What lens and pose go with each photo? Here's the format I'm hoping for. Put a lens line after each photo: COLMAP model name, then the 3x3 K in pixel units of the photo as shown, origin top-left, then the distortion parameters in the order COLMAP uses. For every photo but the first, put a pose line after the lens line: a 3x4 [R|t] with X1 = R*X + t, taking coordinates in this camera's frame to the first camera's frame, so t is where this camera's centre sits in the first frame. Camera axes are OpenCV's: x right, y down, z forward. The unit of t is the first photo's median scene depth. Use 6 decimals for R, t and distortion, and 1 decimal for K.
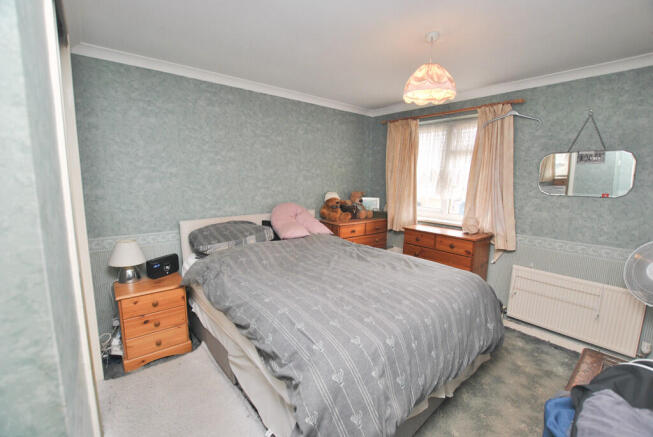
lens RADIAL K [[289.4, 0, 338.5], [0, 289.4, 217.6], [0, 0, 1]] dist [0.000271, 0.000006]
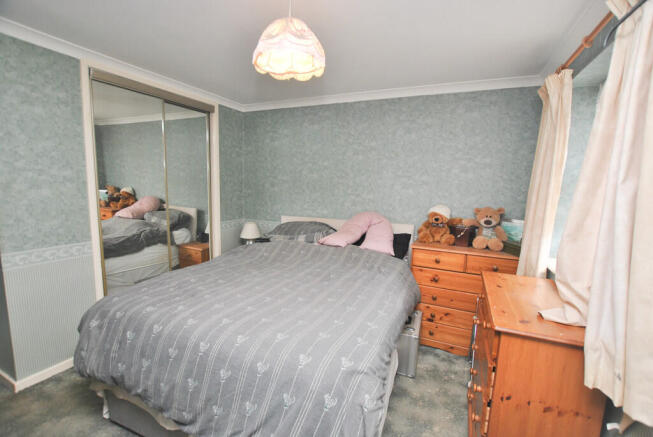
lens RADIAL K [[289.4, 0, 338.5], [0, 289.4, 217.6], [0, 0, 1]] dist [0.000271, 0.000006]
pose [[0.444973, 0.111401, -0.888588, 0.617627], [-0.137298, 0.988989, 0.055235, -0.070610], [0.884957, 0.097424, 0.455368, 0.491343]]
